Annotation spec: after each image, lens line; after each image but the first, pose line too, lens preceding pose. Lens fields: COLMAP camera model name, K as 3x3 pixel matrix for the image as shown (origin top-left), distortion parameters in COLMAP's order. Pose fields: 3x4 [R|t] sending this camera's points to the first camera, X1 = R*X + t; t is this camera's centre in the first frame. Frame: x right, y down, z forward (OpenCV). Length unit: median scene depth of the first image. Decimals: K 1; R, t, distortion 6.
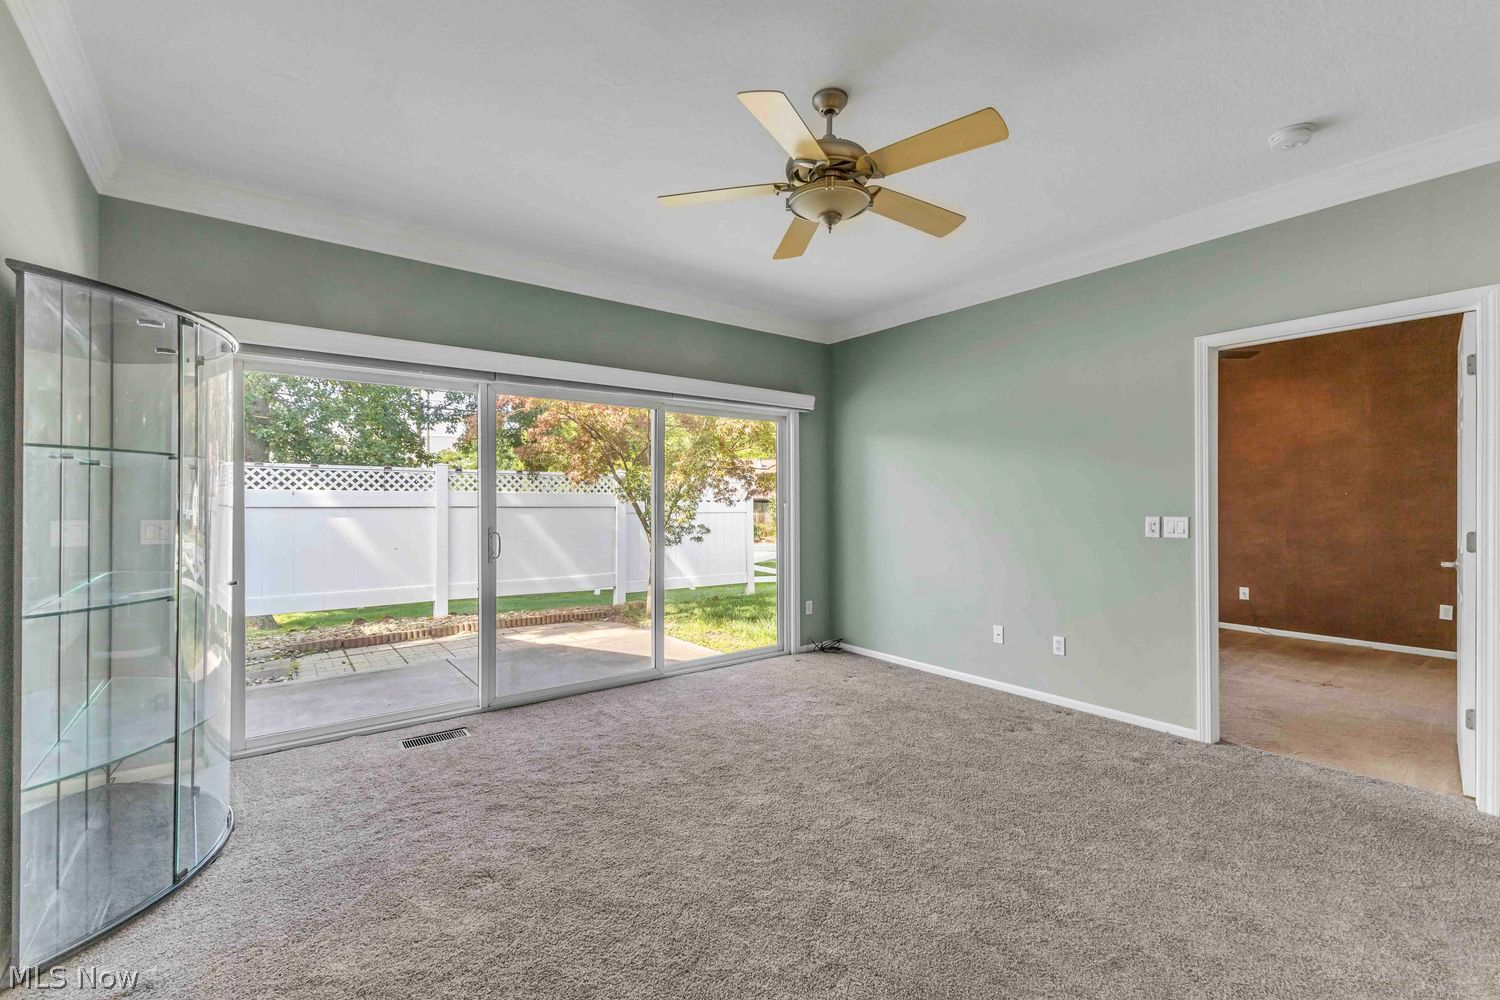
lens RADIAL K [[651.3, 0, 749.8], [0, 651.3, 503.3], [0, 0, 1]] dist [0.010804, -0.002616]
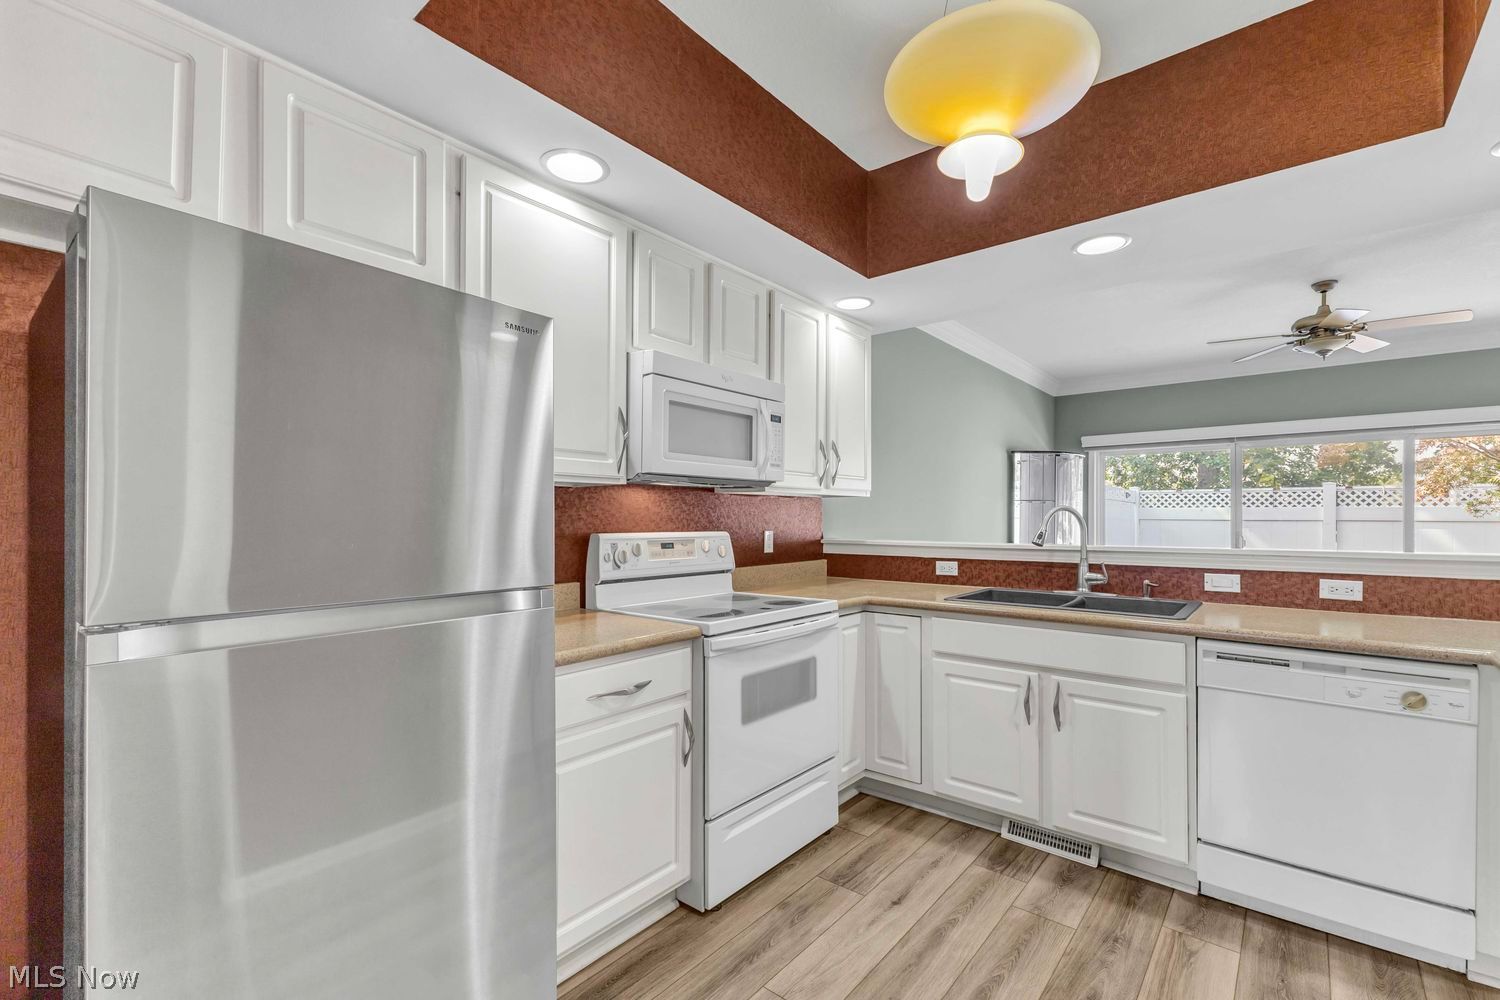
lens RADIAL K [[651.3, 0, 754.1], [0, 651.3, 515.2], [0, 0, 1]] dist [0.010804, -0.002616]
pose [[0.229046, -0.001539, -0.973414, 0.465949], [-0.001865, 0.999996, -0.002019, 0.000420], [0.973414, 0.002278, 0.229042, -0.275224]]
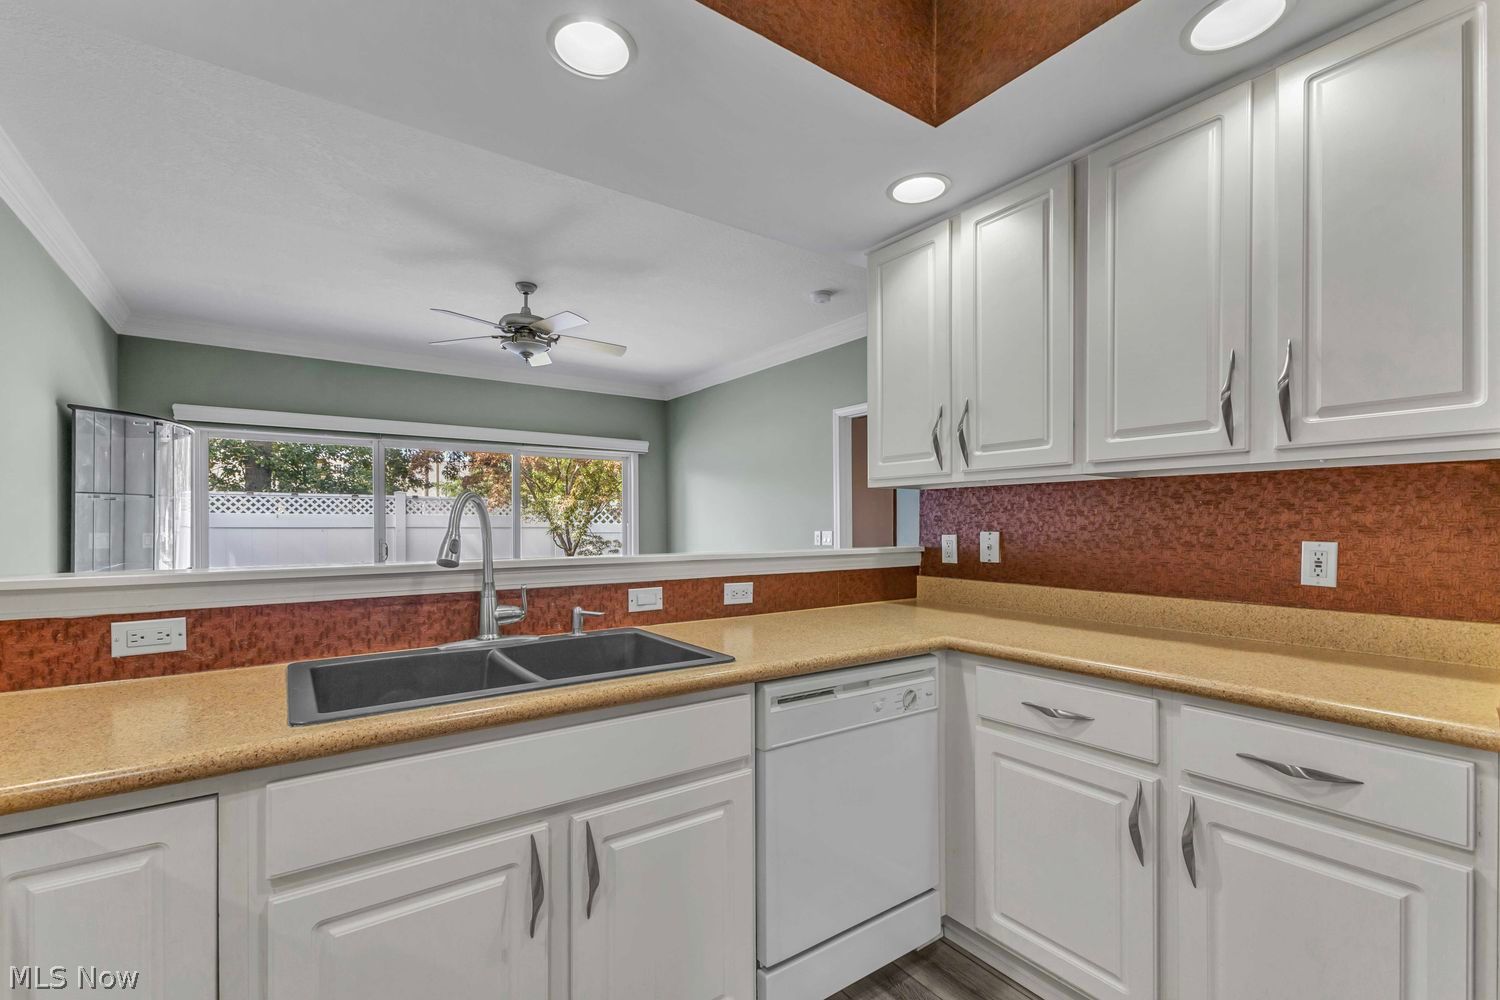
lens RADIAL K [[651.3, 0, 744.7], [0, 651.3, 528.9], [0, 0, 1]] dist [0.010804, -0.002616]
pose [[0.999390, -0.001042, -0.034921, 0.240608], [0.001185, 0.999991, 0.004079, 0.004813], [0.034917, -0.004118, 0.999382, -0.223024]]
